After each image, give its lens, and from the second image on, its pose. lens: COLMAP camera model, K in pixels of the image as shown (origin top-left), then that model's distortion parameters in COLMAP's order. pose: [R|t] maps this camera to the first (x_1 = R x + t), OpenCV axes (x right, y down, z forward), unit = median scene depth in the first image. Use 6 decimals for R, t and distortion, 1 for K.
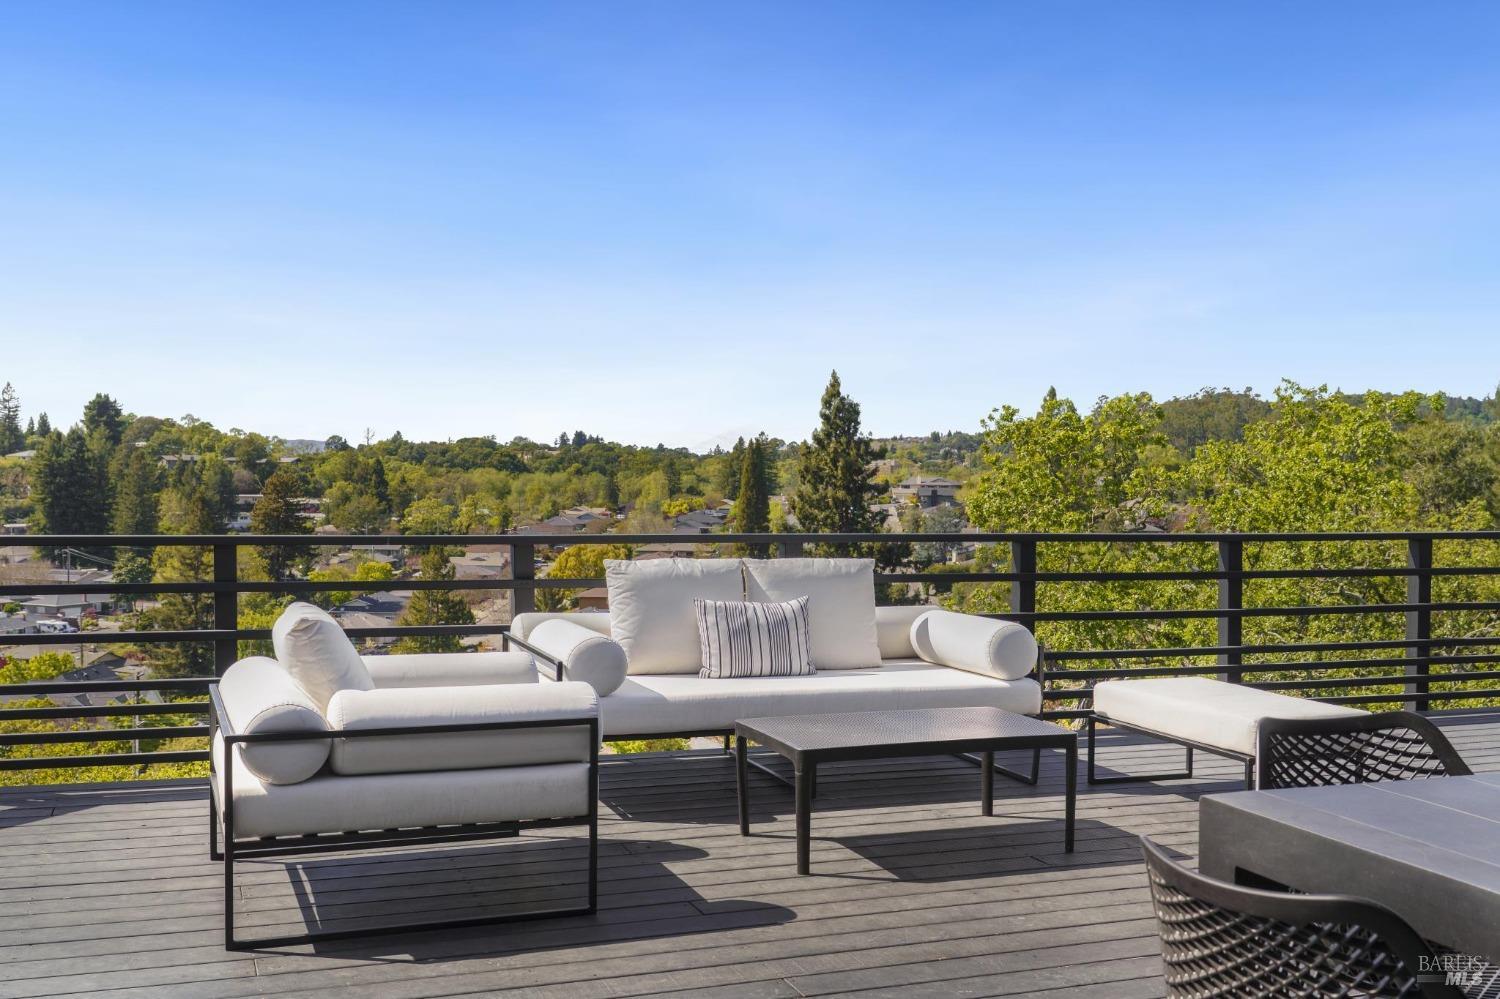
lens RADIAL K [[1563.1, 0, 753.4], [0, 1563.1, 515.9], [0, 0, 1]] dist [0.005237, 0.000000]
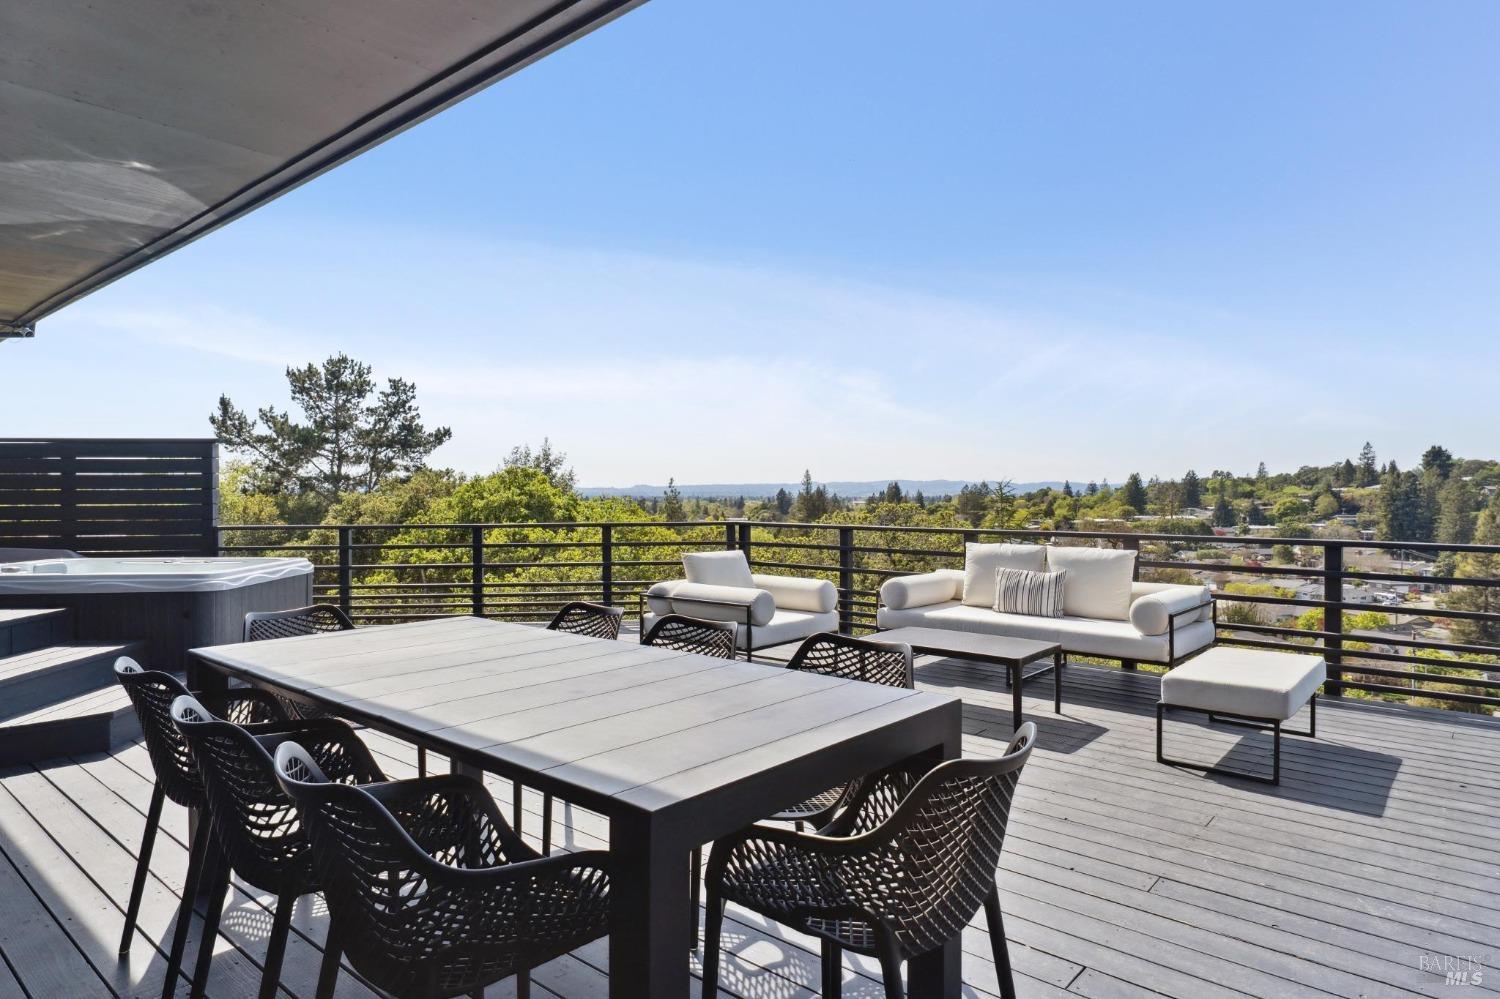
lens RADIAL K [[881.0, 0, 736.9], [0, 881.0, 495.3], [0, 0, 1]] dist [0.003731, -0.001177]
pose [[0.480519, -0.008207, -0.876946, 0.709977], [-0.019741, 0.999602, -0.020172, -0.001507], [0.876762, 0.027005, 0.480166, 0.265982]]
